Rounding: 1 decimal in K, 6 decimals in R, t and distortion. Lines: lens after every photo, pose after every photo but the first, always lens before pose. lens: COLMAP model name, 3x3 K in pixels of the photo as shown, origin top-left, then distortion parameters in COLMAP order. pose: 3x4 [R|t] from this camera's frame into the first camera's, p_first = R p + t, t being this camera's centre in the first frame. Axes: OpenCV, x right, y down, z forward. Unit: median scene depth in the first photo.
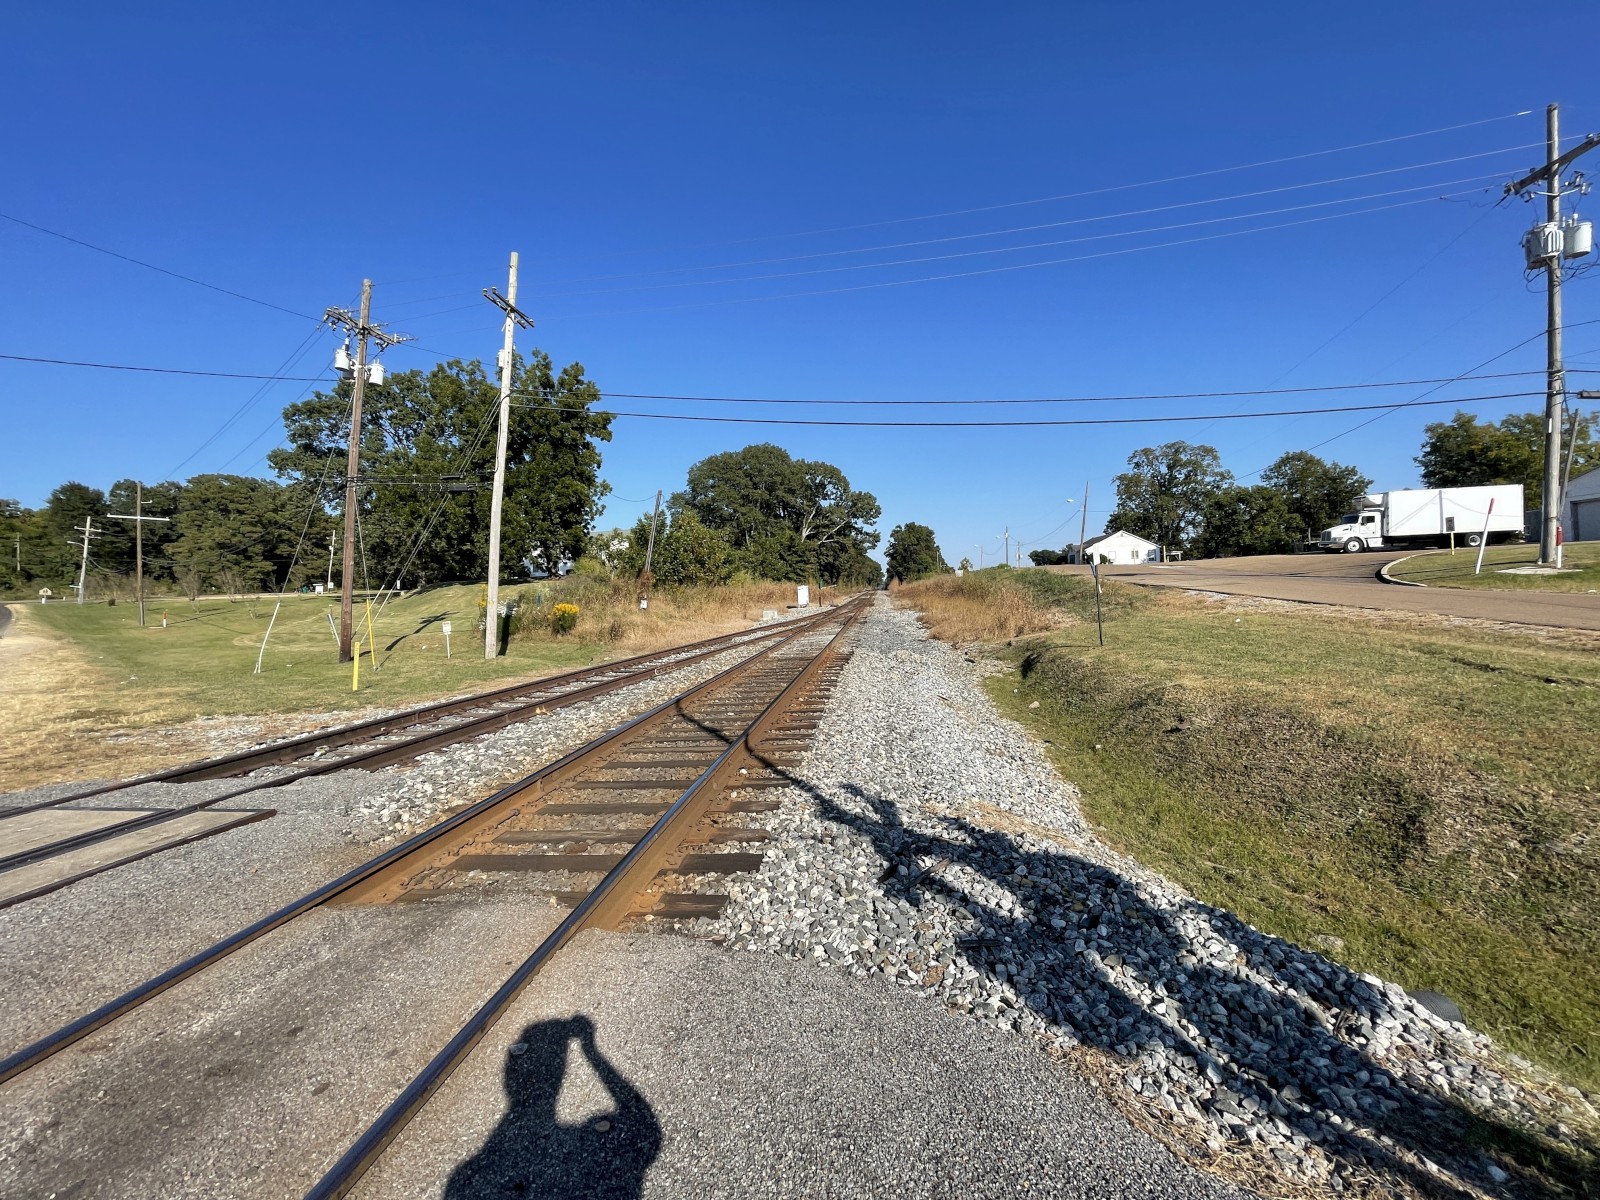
lens RADIAL K [[643.4, 0, 800.0], [0, 643.4, 600.0], [0, 0, 1]] dist [-0.002353, -0.000539]
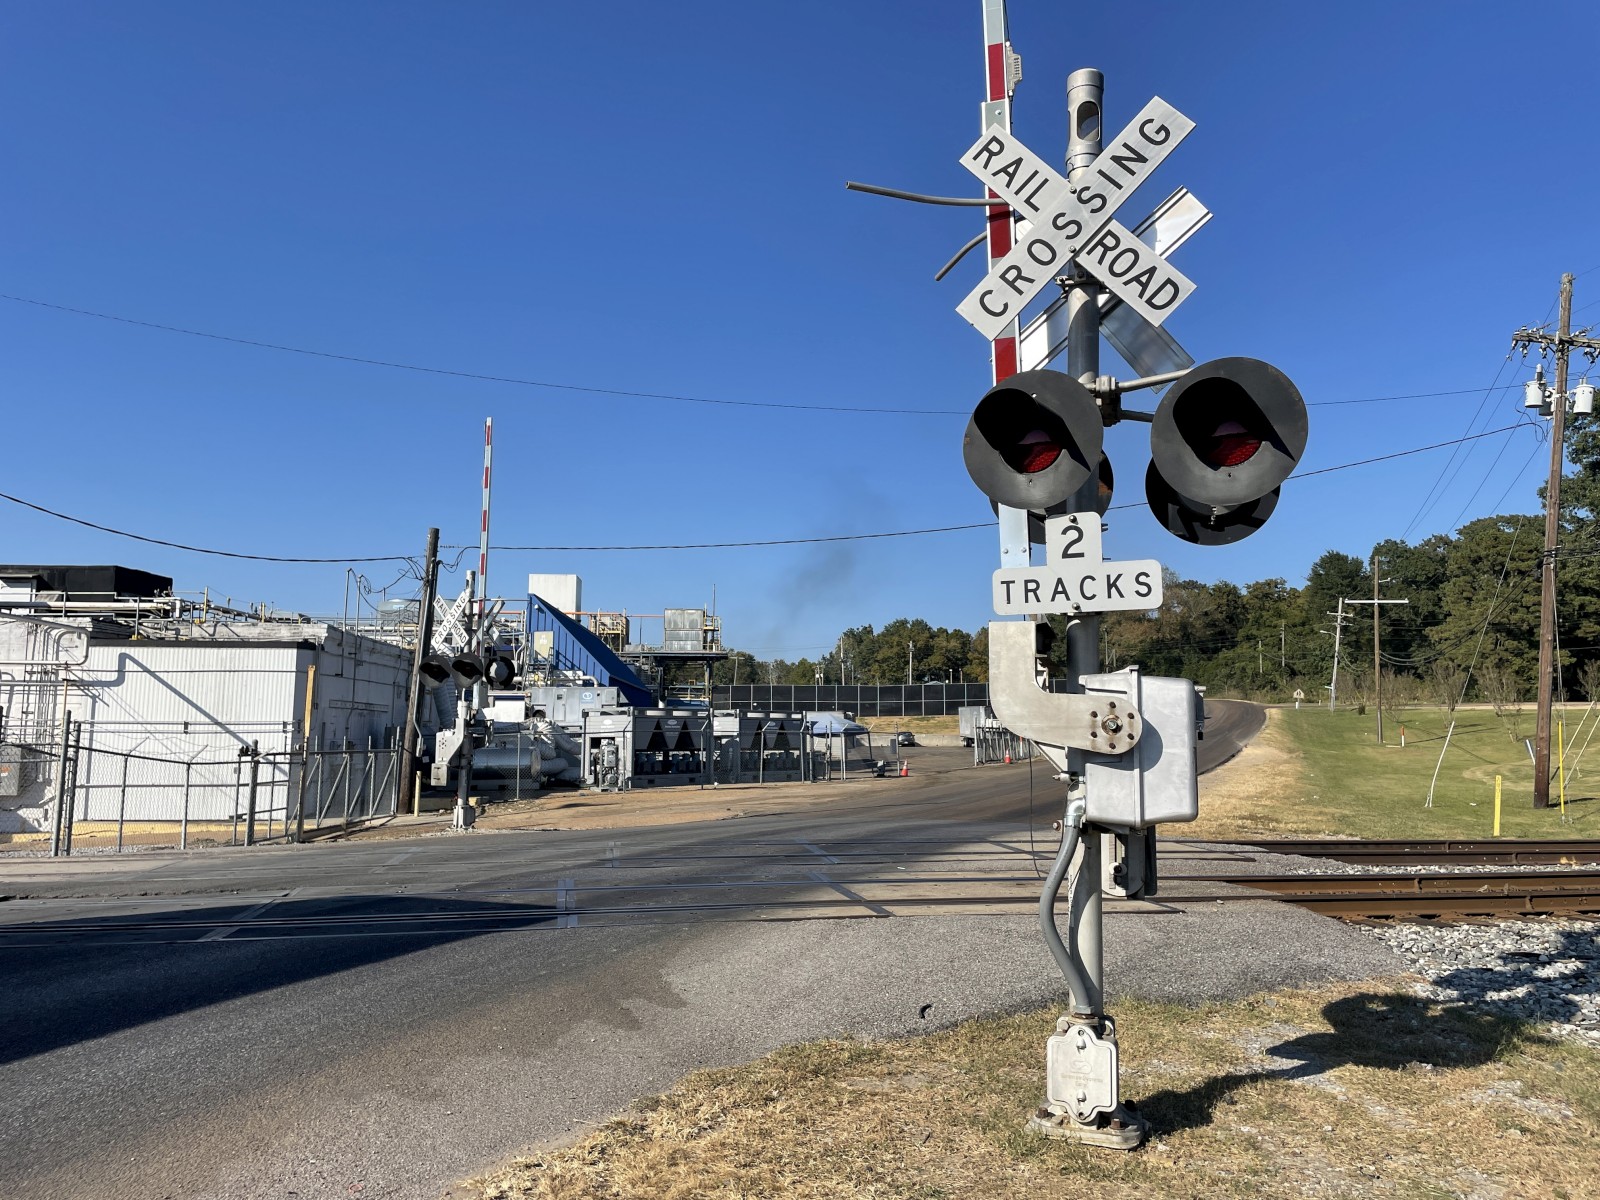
lens RADIAL K [[1203.3, 0, 797.6], [0, 1203.3, 586.5], [0, 0, 1]] dist [0.096450, -0.126853]
pose [[0.294935, -0.066267, -0.953217, 0.107940], [-0.033609, 0.996255, -0.079659, -0.003791], [0.954926, 0.055531, 0.291604, -0.060956]]
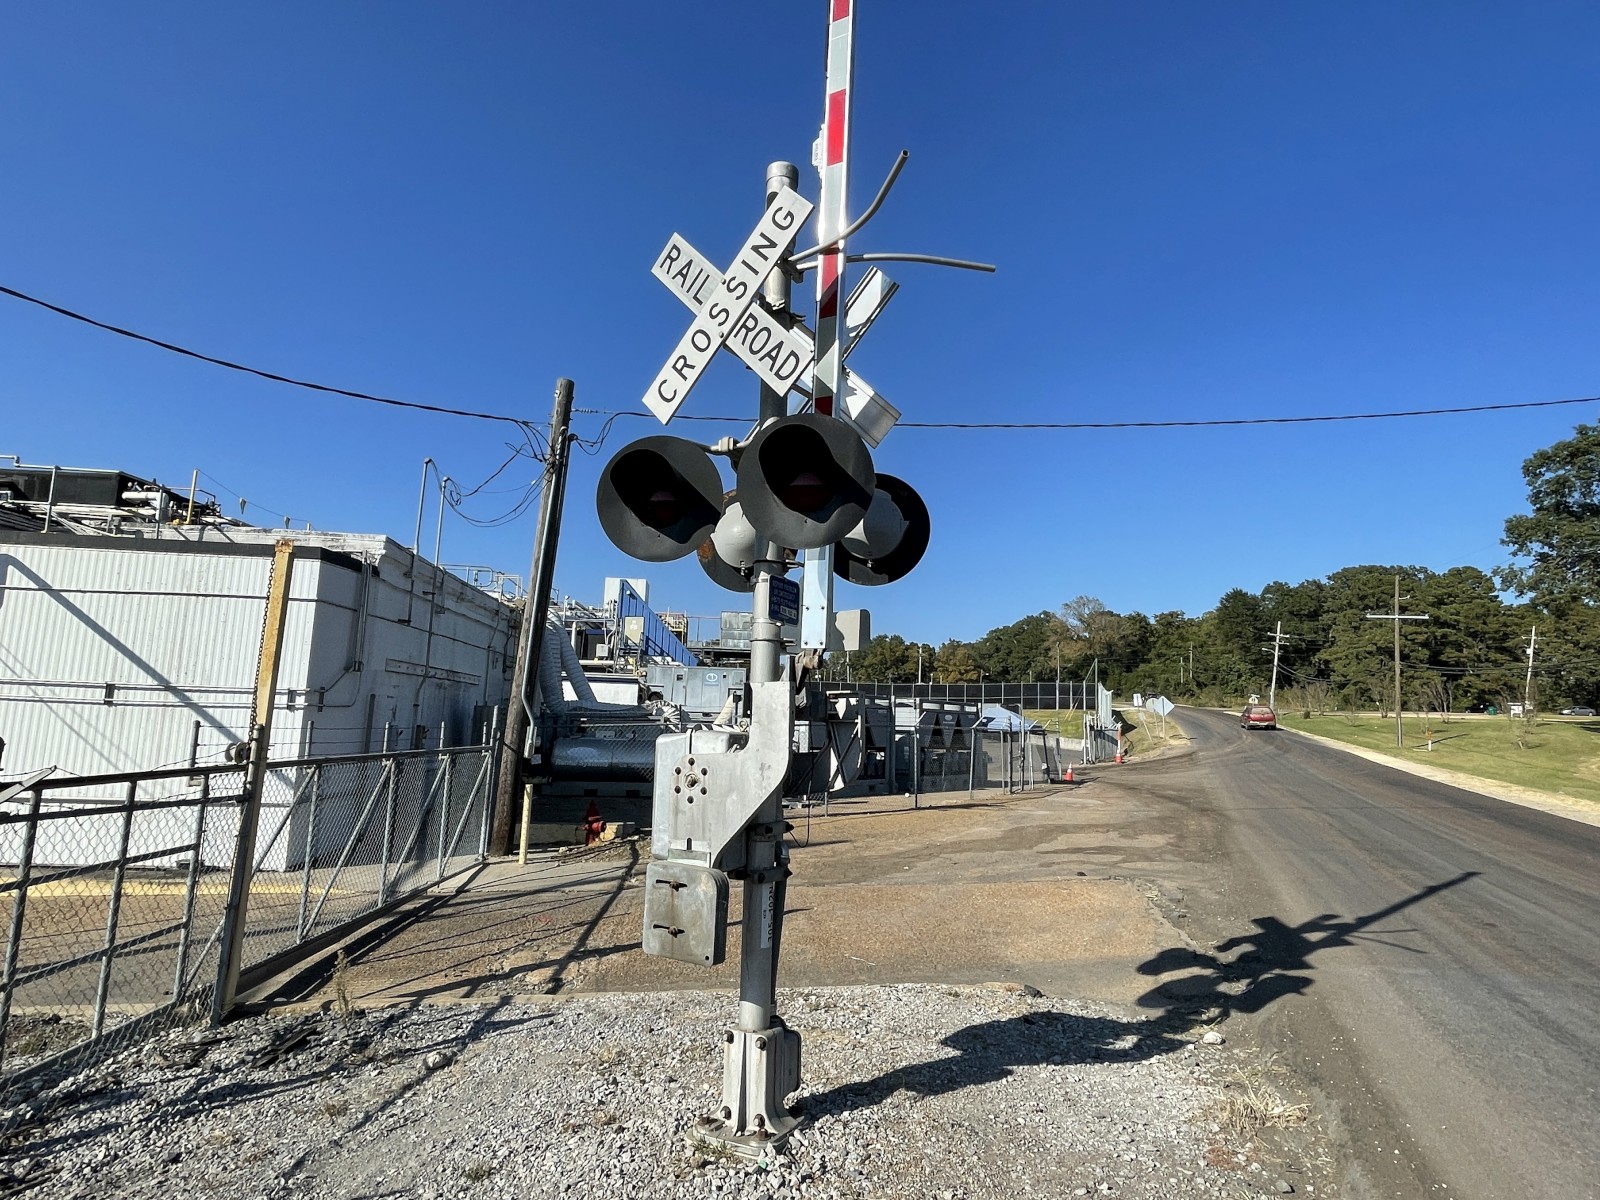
lens RADIAL K [[866.9, 0, 801.9], [0, 866.9, 596.6], [0, 0, 1]] dist [-0.006464, -0.001538]
pose [[0.323144, -0.075694, -0.943318, -0.138039], [-0.063544, 0.992811, -0.101433, 0.006984], [0.944214, 0.092720, 0.316011, -0.066213]]
